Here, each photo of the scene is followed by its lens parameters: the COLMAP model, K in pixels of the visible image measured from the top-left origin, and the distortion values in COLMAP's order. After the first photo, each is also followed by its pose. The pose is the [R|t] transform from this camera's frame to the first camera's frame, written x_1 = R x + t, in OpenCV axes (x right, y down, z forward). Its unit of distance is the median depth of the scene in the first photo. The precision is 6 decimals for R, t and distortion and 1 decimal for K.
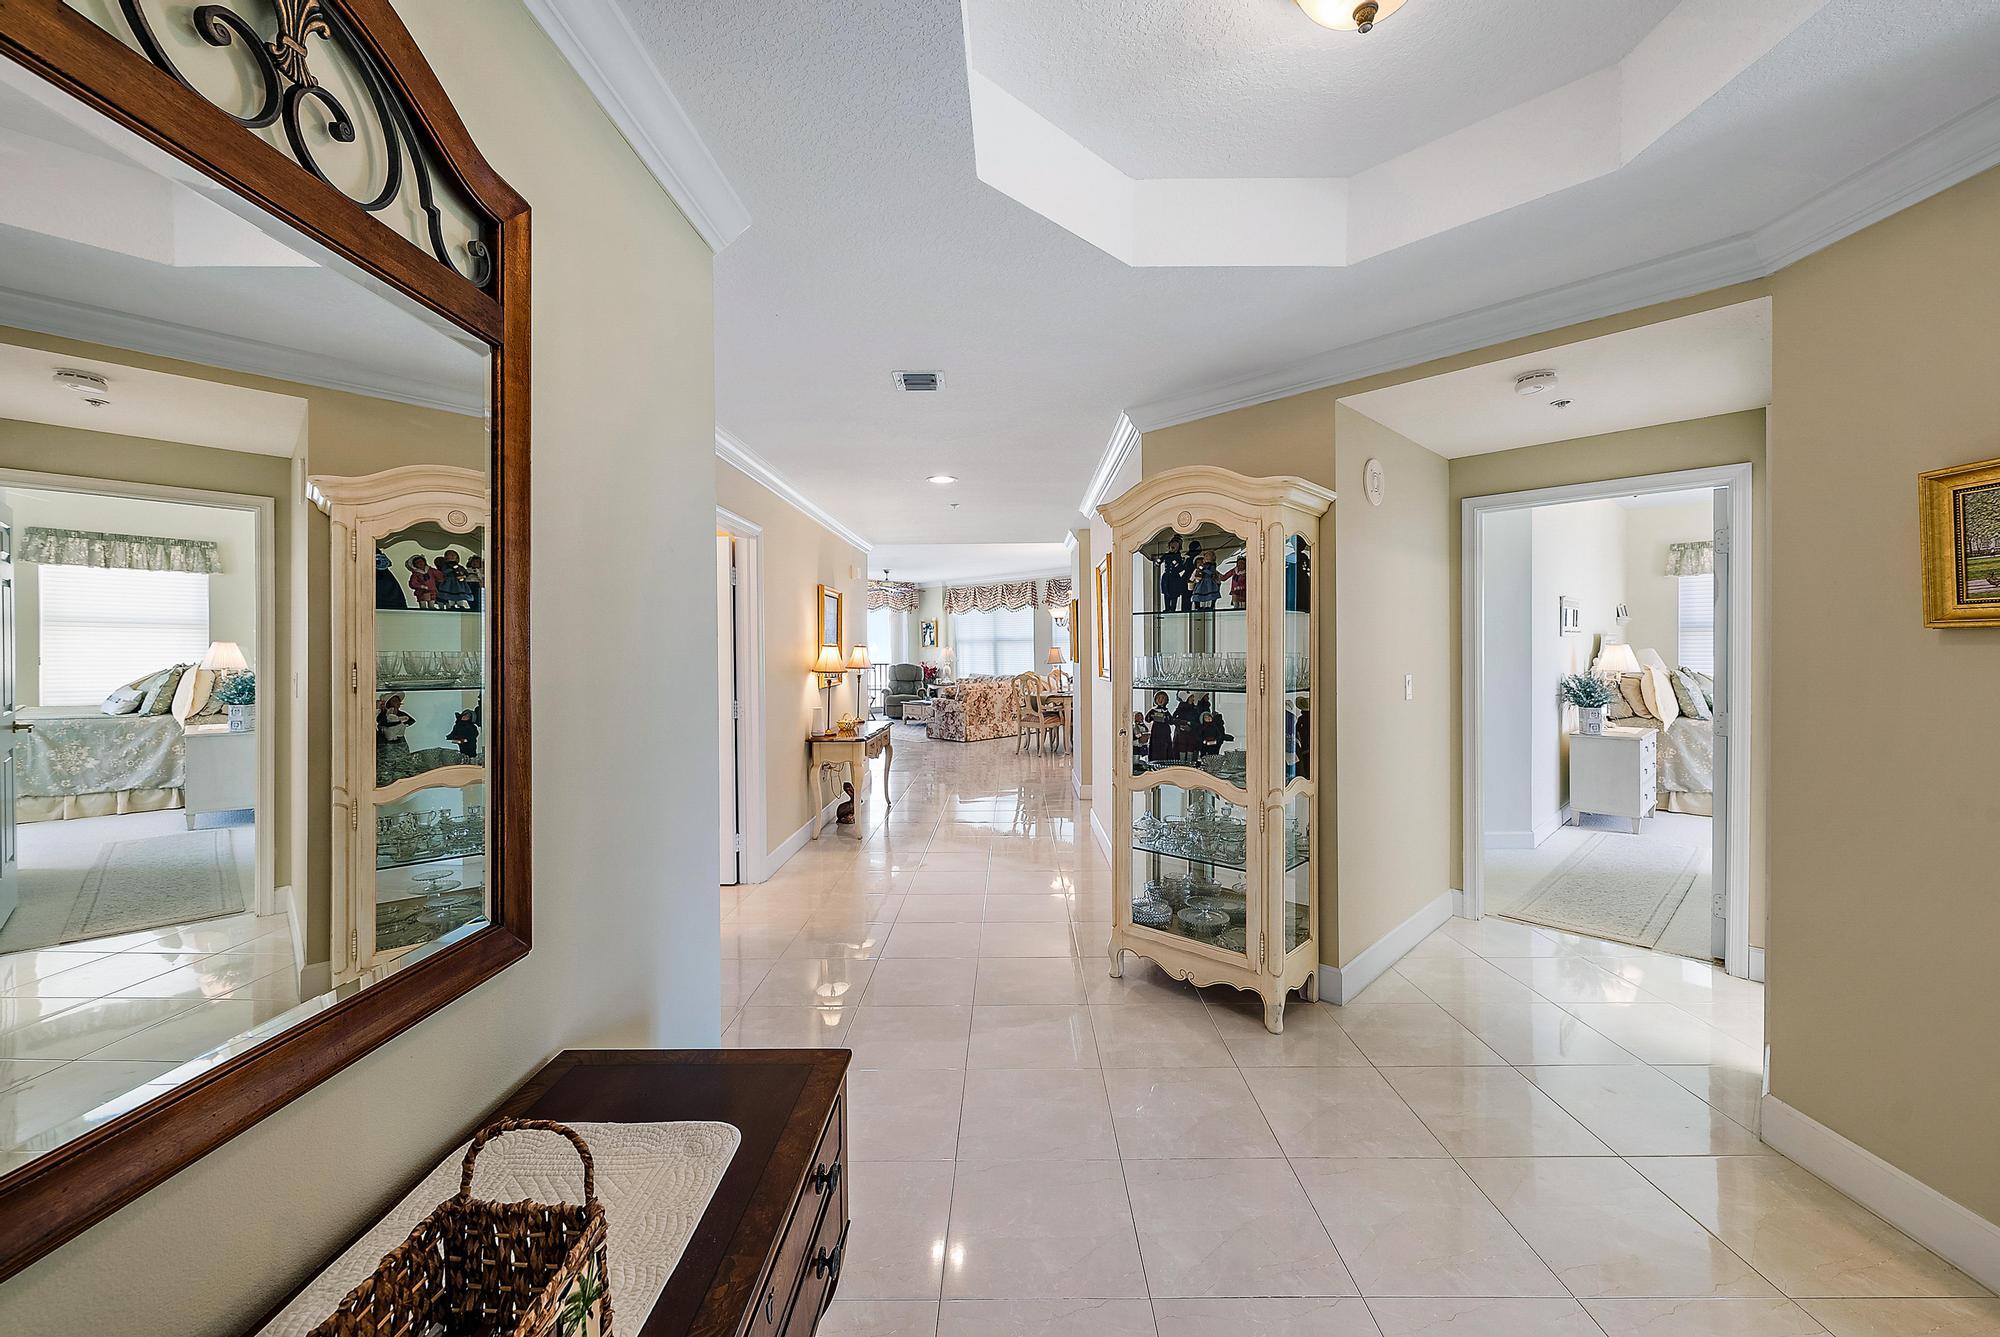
lens RADIAL K [[787.9, 0, 1000.0], [0, 787.9, 668.5], [0, 0, 1]] dist [0.000049, 0.000028]
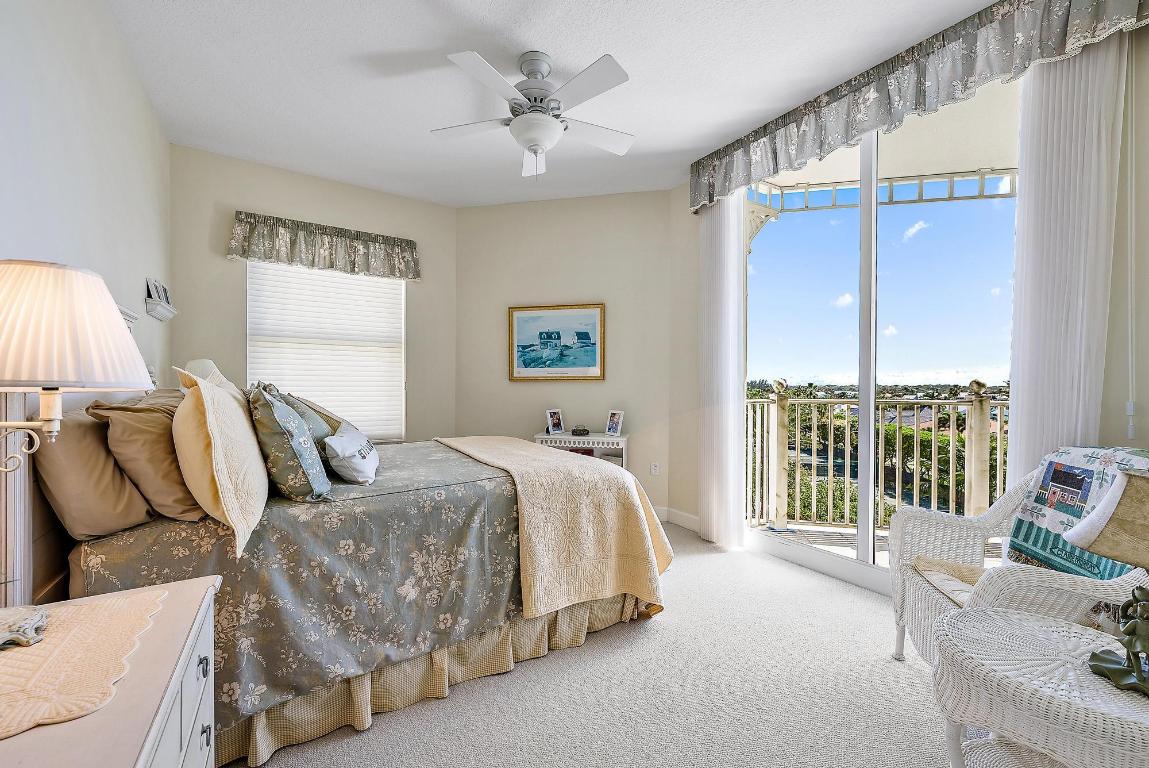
lens RADIAL K [[452.6, 0, 574.5], [0, 452.6, 384.0], [0, 0, 1]] dist [0.000049, 0.000028]
pose [[0.210495, 0.009508, 0.977549, 0.670005], [0.017927, 0.999747, -0.013584, 0.006717], [-0.977430, 0.020384, 0.210272, 0.800552]]
